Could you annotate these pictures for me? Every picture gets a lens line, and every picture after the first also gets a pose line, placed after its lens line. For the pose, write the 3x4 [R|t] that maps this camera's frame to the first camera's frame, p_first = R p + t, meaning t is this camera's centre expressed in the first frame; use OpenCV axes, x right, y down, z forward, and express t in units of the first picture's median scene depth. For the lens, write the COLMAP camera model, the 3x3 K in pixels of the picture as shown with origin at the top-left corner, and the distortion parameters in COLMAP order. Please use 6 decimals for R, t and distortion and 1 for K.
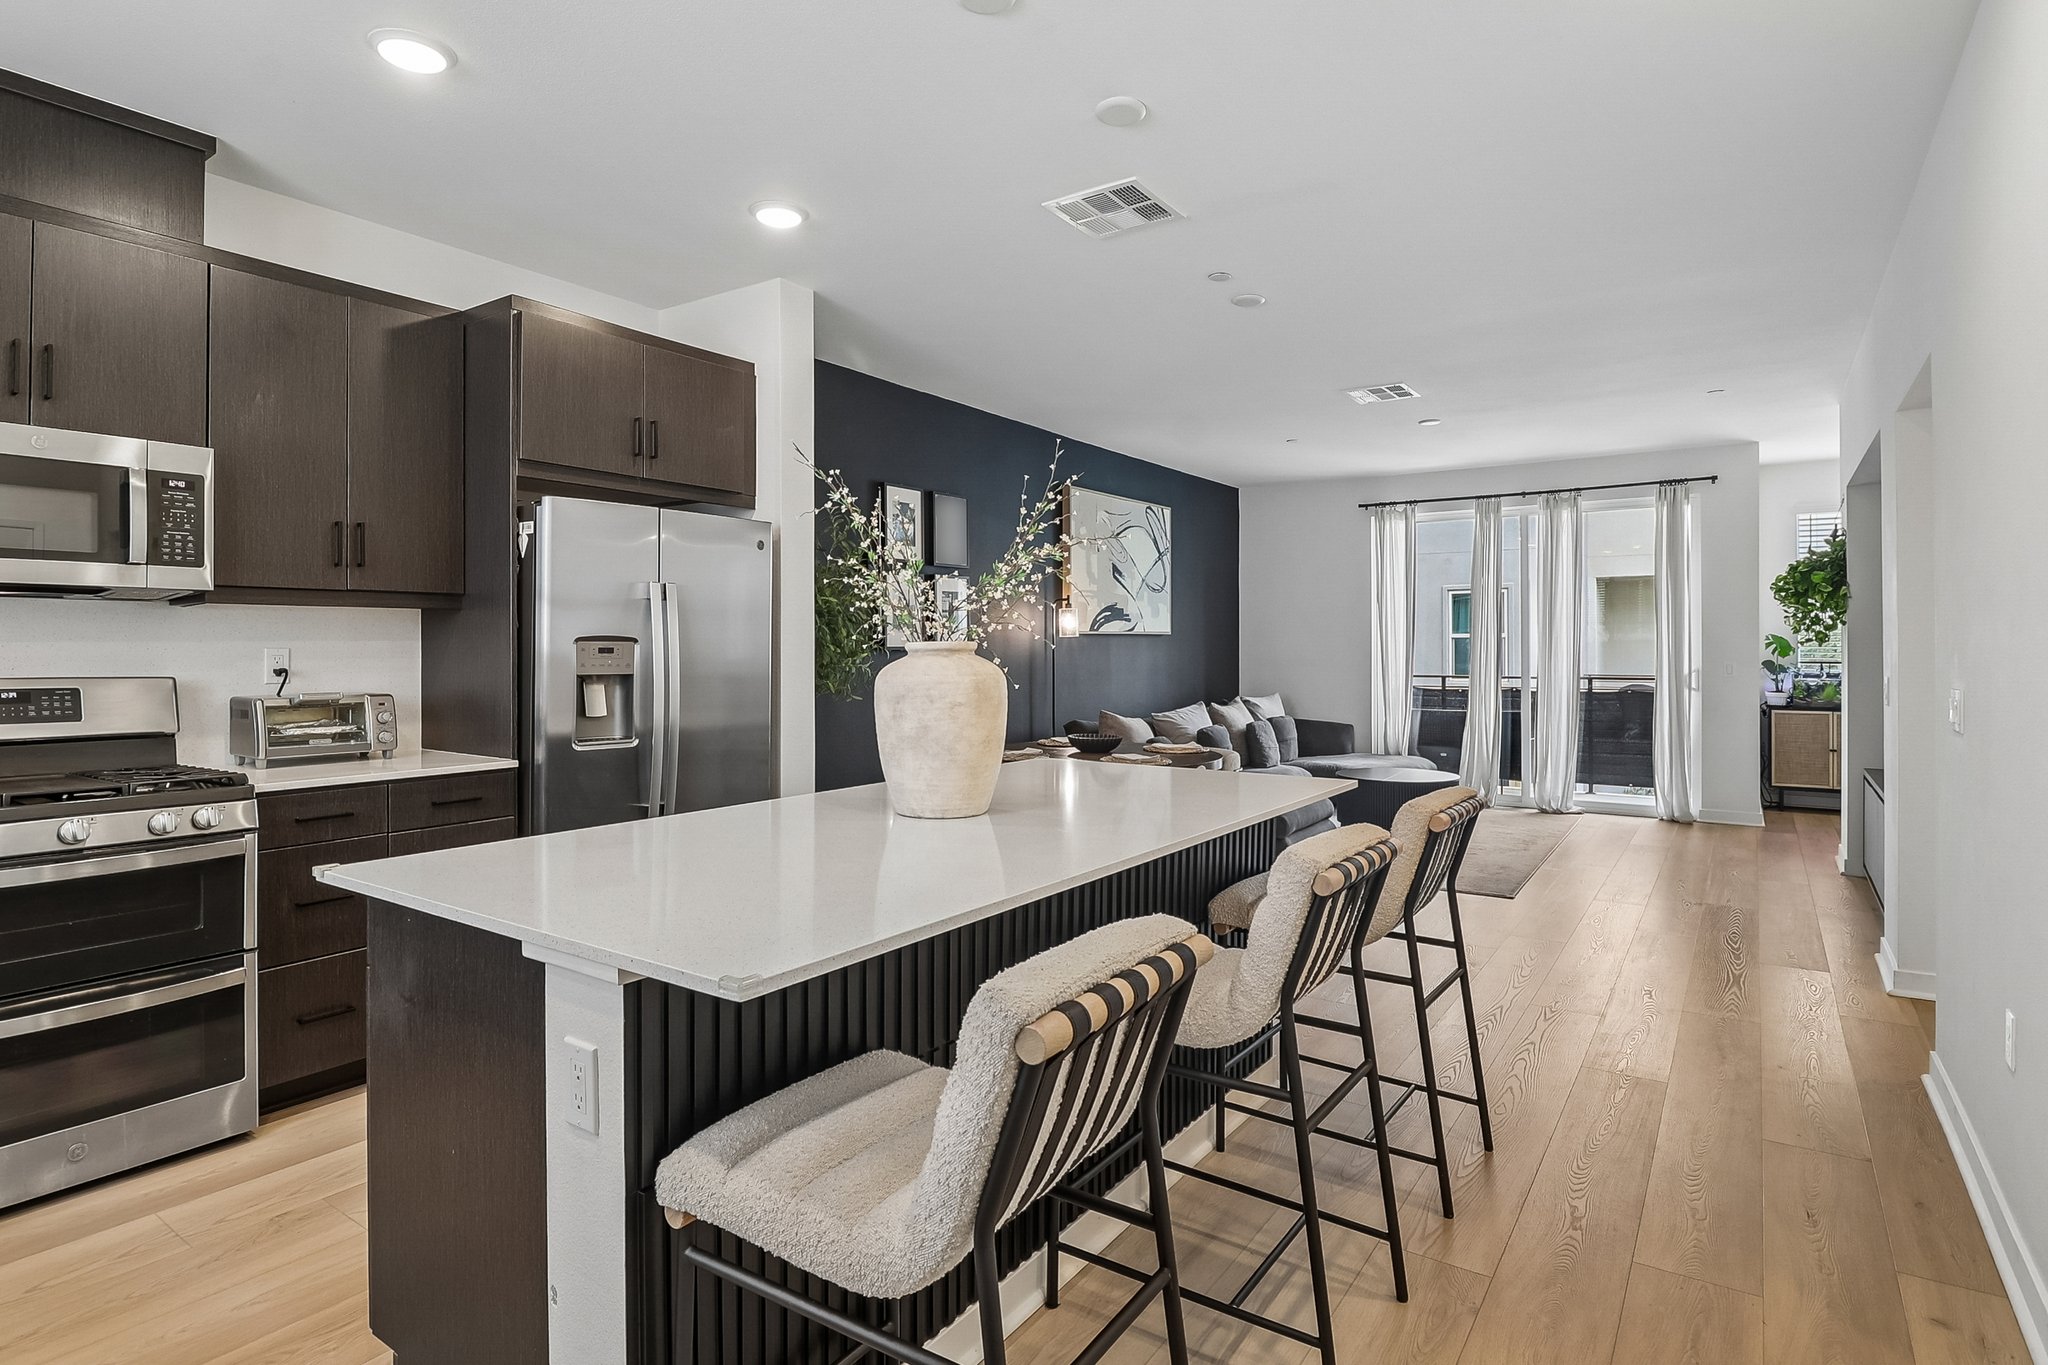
lens RADIAL K [[1041.9, 0, 1027.3], [0, 1041.9, 642.9], [0, 0, 1]] dist [0.001291, -0.011611]
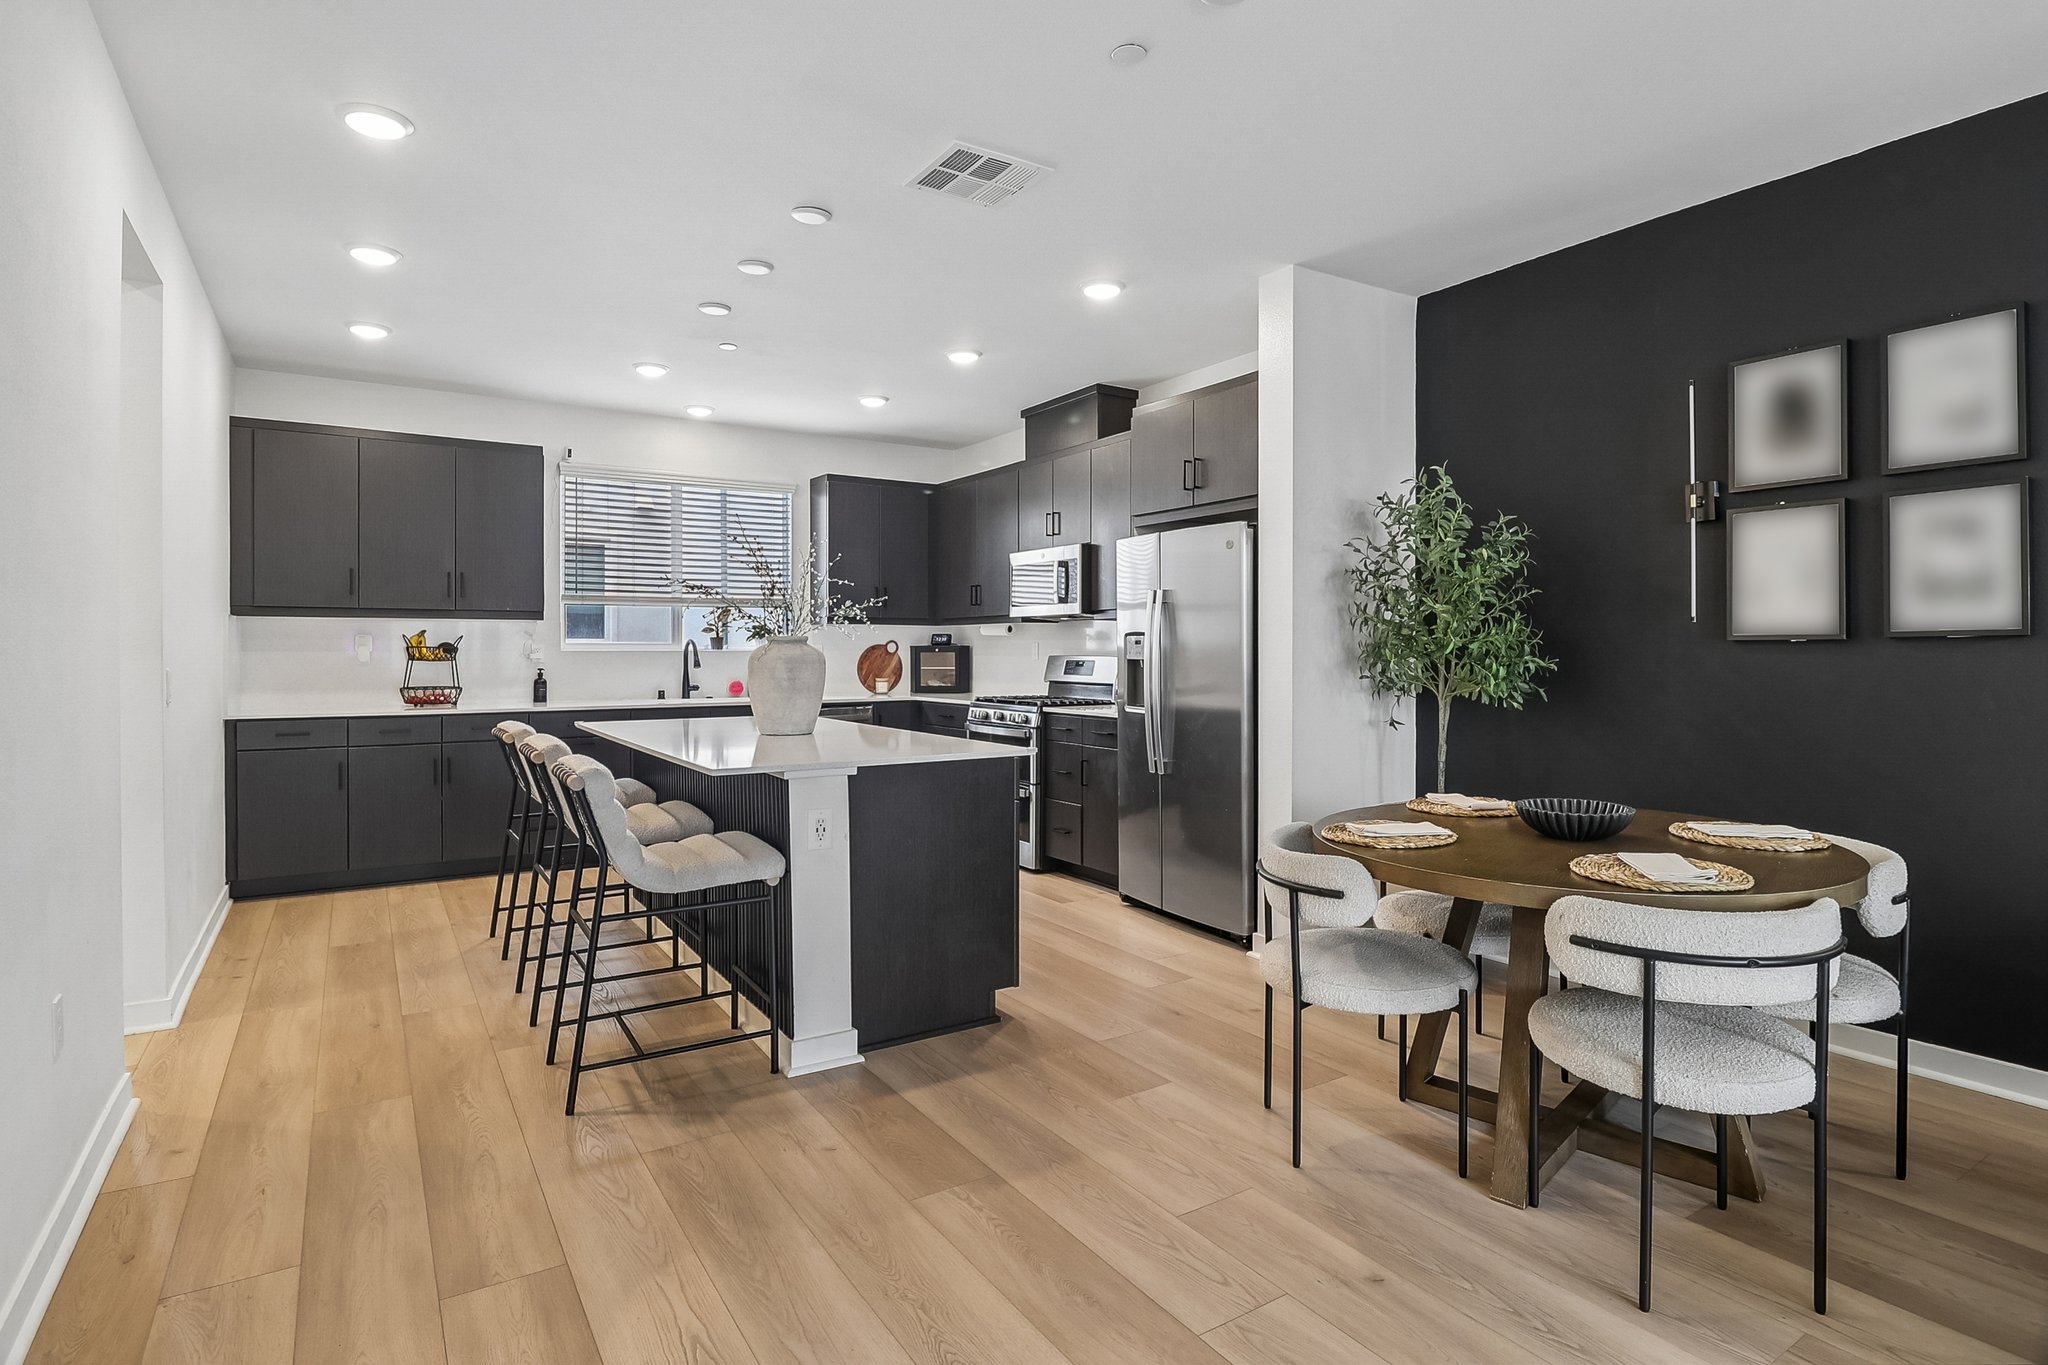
lens RADIAL K [[1045.7, 0, 1027.8], [0, 1045.7, 653.7], [0, 0, 1]] dist [0.001393, -0.012483]
pose [[-0.380752, 0.004779, -0.924665, 1.170016], [0.005148, 0.999982, 0.003049, 0.022010], [0.924663, -0.003599, -0.380770, 1.728025]]
